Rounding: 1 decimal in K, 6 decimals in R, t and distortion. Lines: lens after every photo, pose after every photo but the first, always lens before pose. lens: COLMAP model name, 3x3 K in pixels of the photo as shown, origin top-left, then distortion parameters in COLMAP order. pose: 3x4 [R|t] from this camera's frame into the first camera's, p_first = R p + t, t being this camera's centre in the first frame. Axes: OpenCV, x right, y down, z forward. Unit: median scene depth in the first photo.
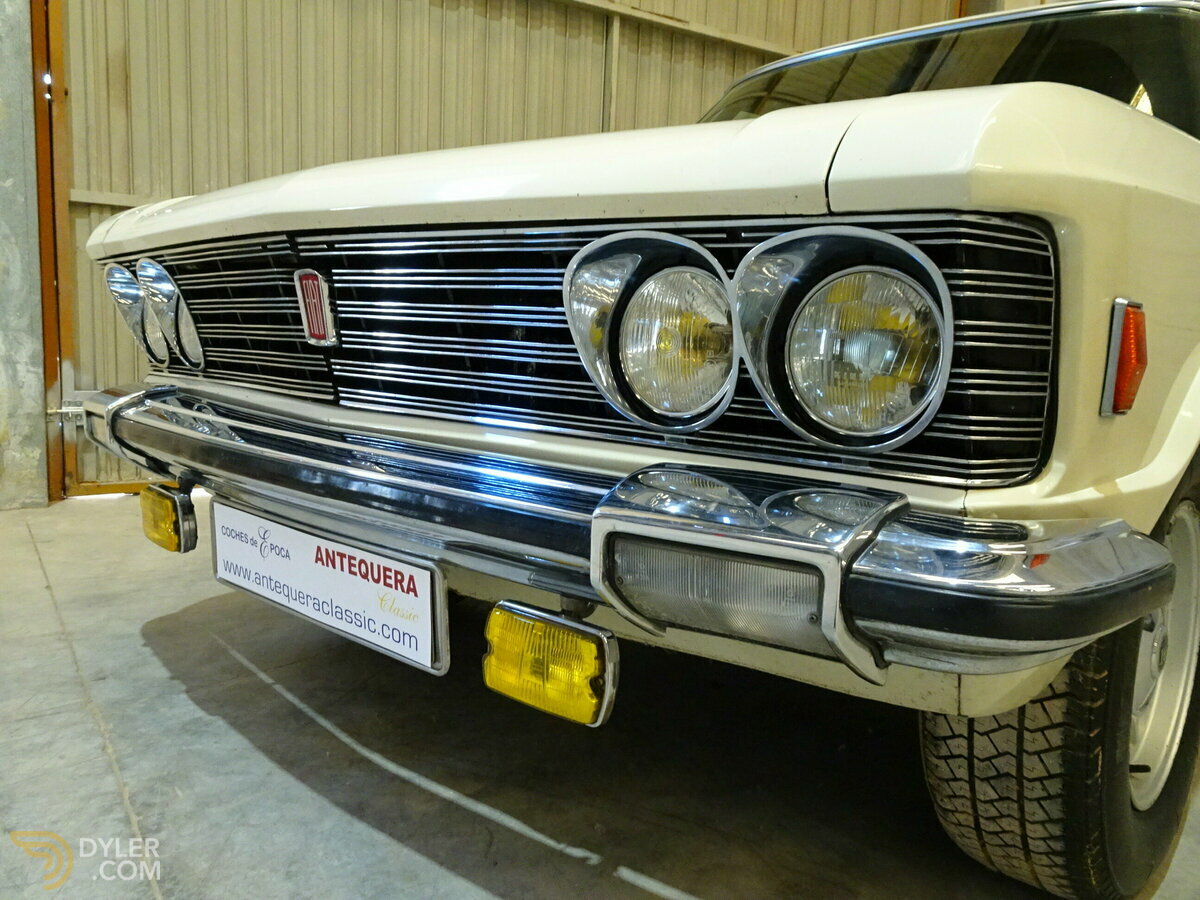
lens RADIAL K [[929.6, 0, 597.5], [0, 929.6, 447.7], [0, 0, 1]] dist [0.029739, -0.019316]
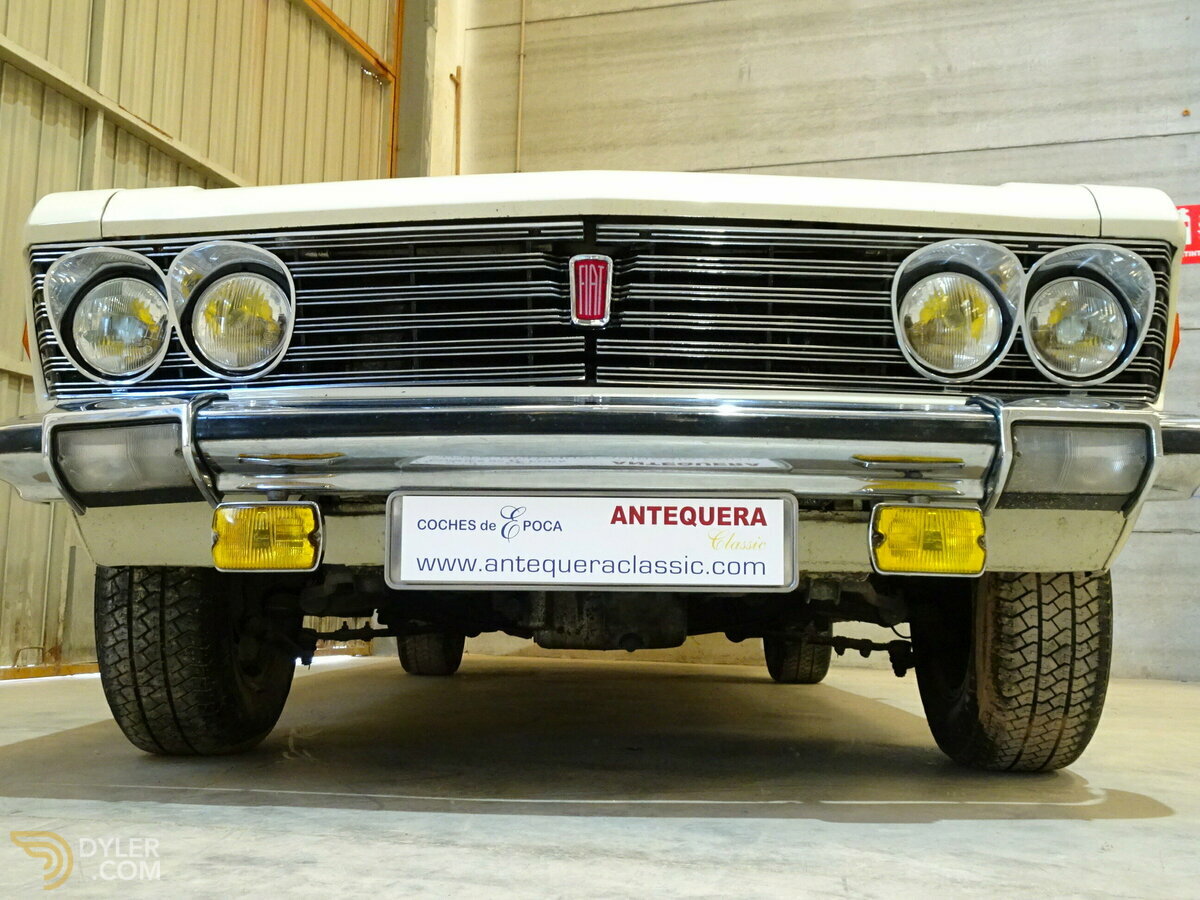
lens RADIAL K [[1221.2, 0, 590.6], [0, 1221.2, 448.0], [0, 0, 1]] dist [0.021424, 0.000000]
pose [[0.762335, 0.054926, 0.644848, -1.307958], [0.100716, 0.974184, -0.202043, 0.341111], [-0.639298, 0.218971, 0.737123, -0.007958]]
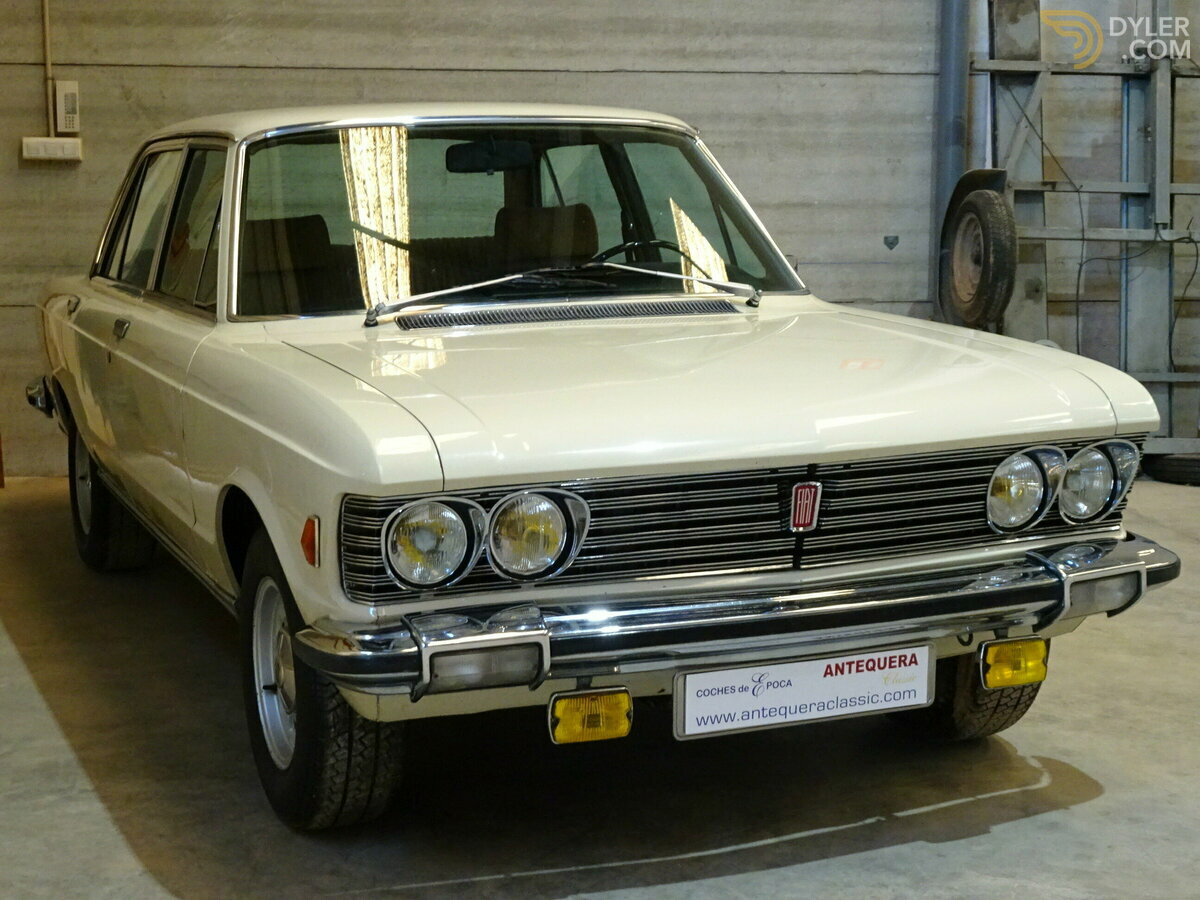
lens RADIAL K [[1907.3, 0, 561.9], [0, 1907.3, 446.5], [0, 0, 1]] dist [0.043341, 0.000000]
pose [[0.445367, -0.174141, 0.878250, -3.311033], [0.146962, 0.981818, 0.120151, -0.706897], [-0.883205, 0.075558, 0.462861, -0.052346]]
